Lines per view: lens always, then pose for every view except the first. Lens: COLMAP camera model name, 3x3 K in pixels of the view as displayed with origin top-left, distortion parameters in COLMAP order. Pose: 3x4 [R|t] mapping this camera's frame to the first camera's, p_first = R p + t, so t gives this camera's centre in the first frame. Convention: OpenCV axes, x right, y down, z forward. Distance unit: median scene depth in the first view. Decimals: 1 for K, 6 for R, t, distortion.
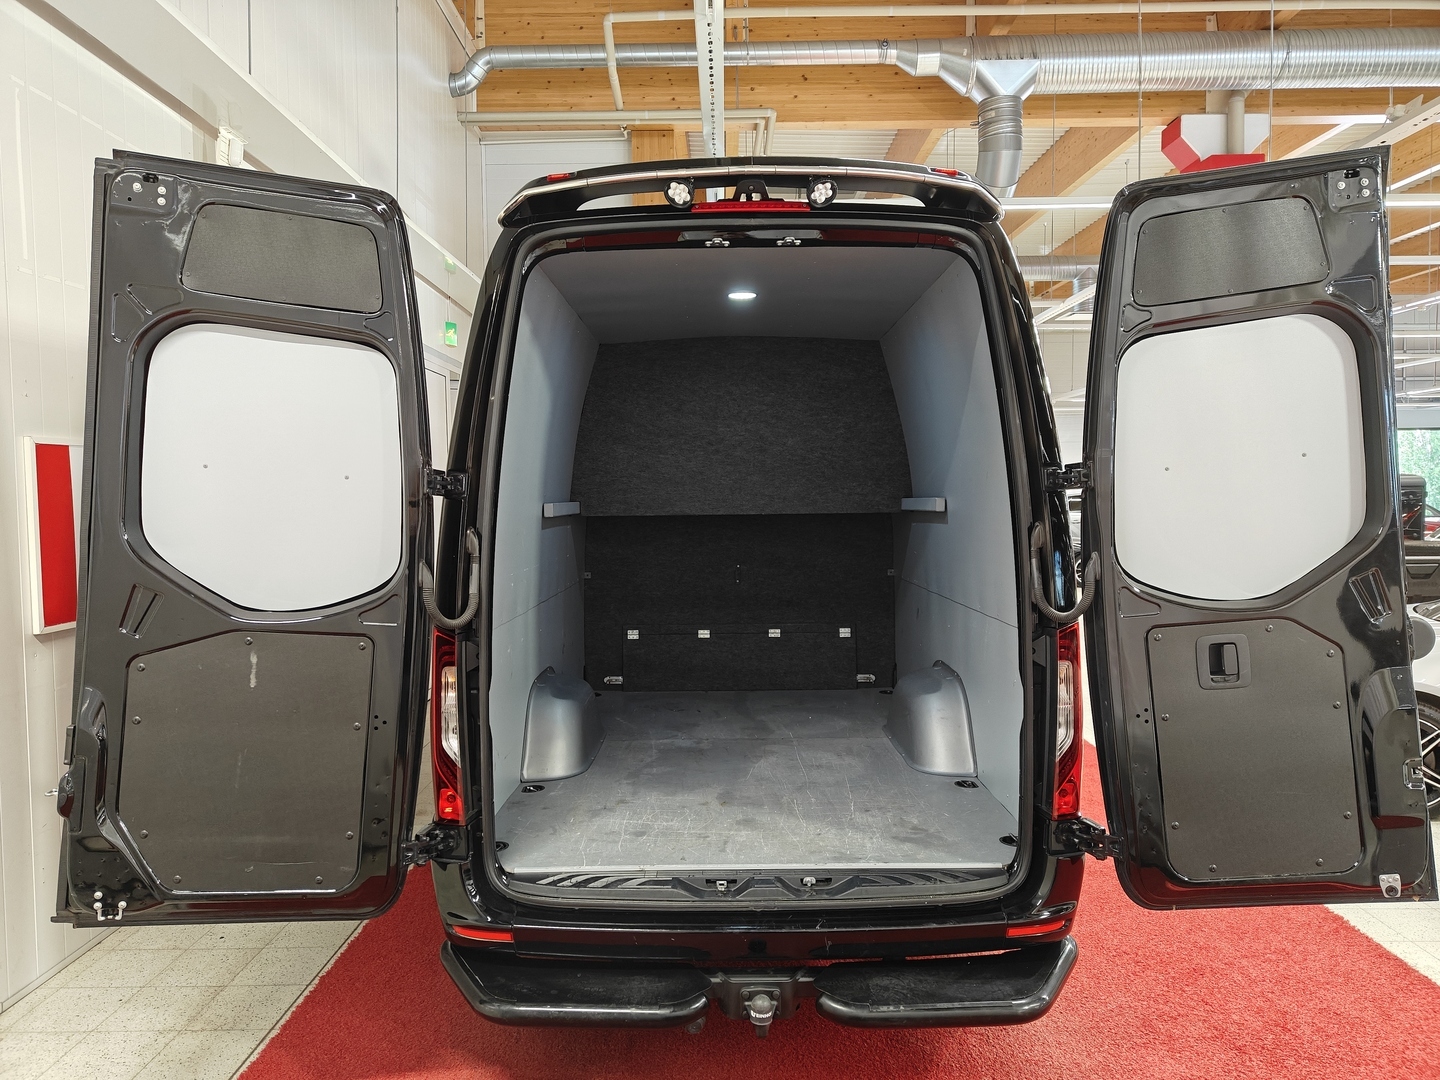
lens RADIAL K [[1001.6, 0, 719.5], [0, 1001.6, 544.1], [0, 0, 1]] dist [0.022360, -0.016605]
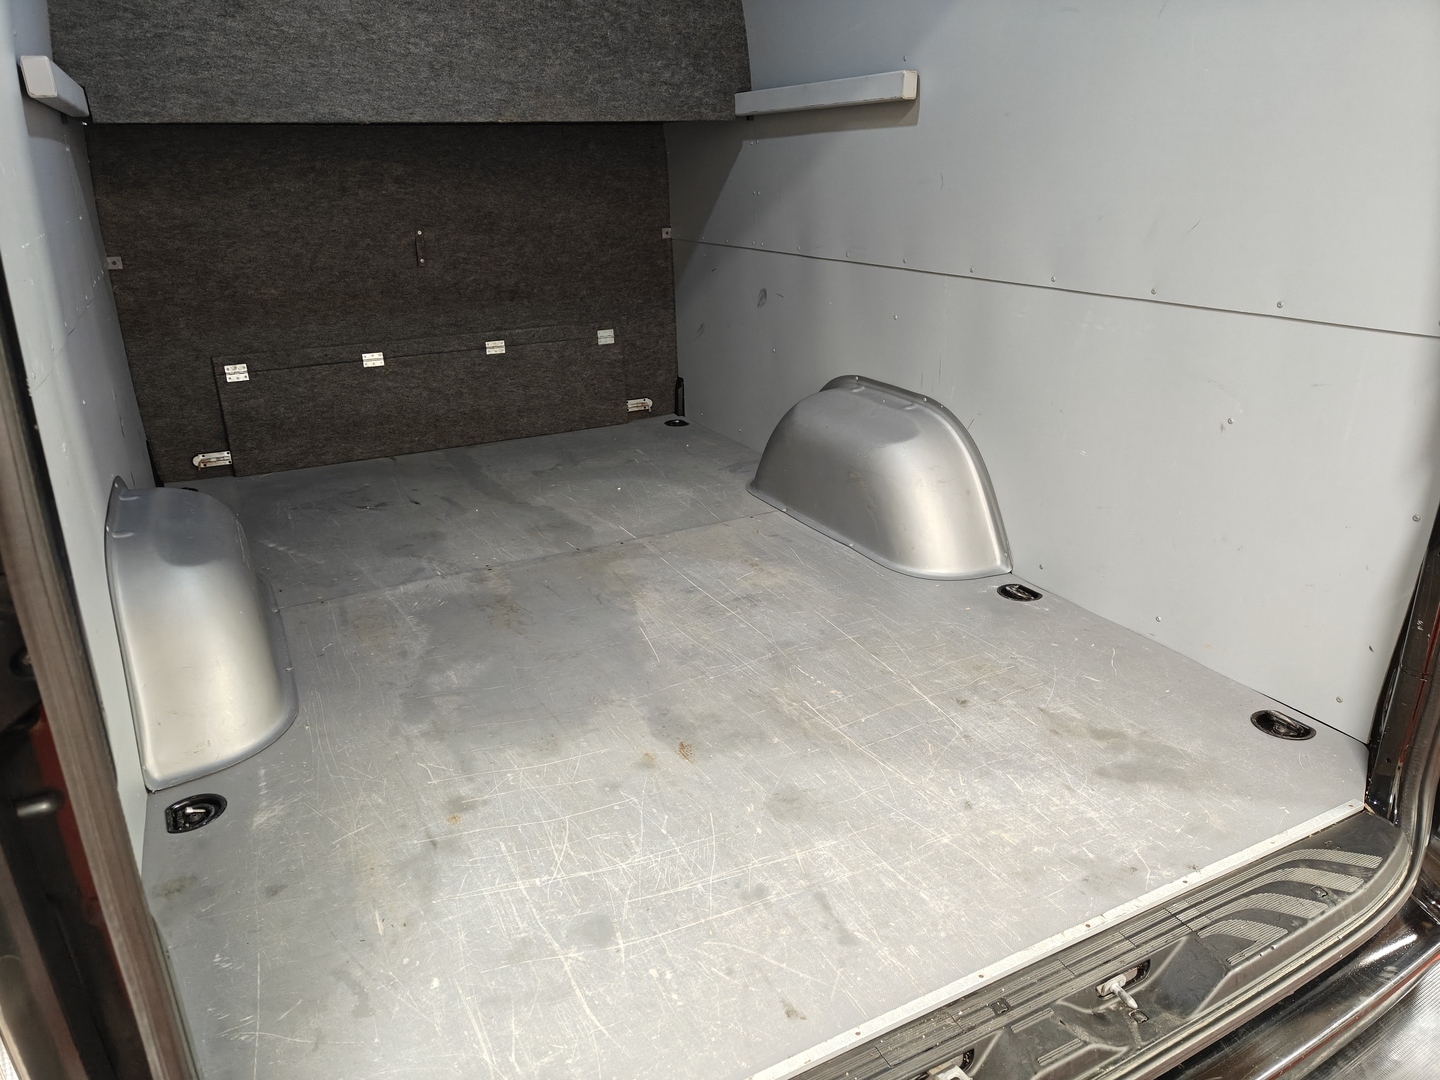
lens RADIAL K [[1001.6, 0, 719.5], [0, 1001.6, 544.1], [0, 0, 1]] dist [0.022360, -0.016605]
pose [[0.887402, -0.172100, 0.427668, -0.116148], [0.031143, 0.947963, 0.316854, 0.015986], [-0.459944, -0.267858, 0.846584, 0.448178]]
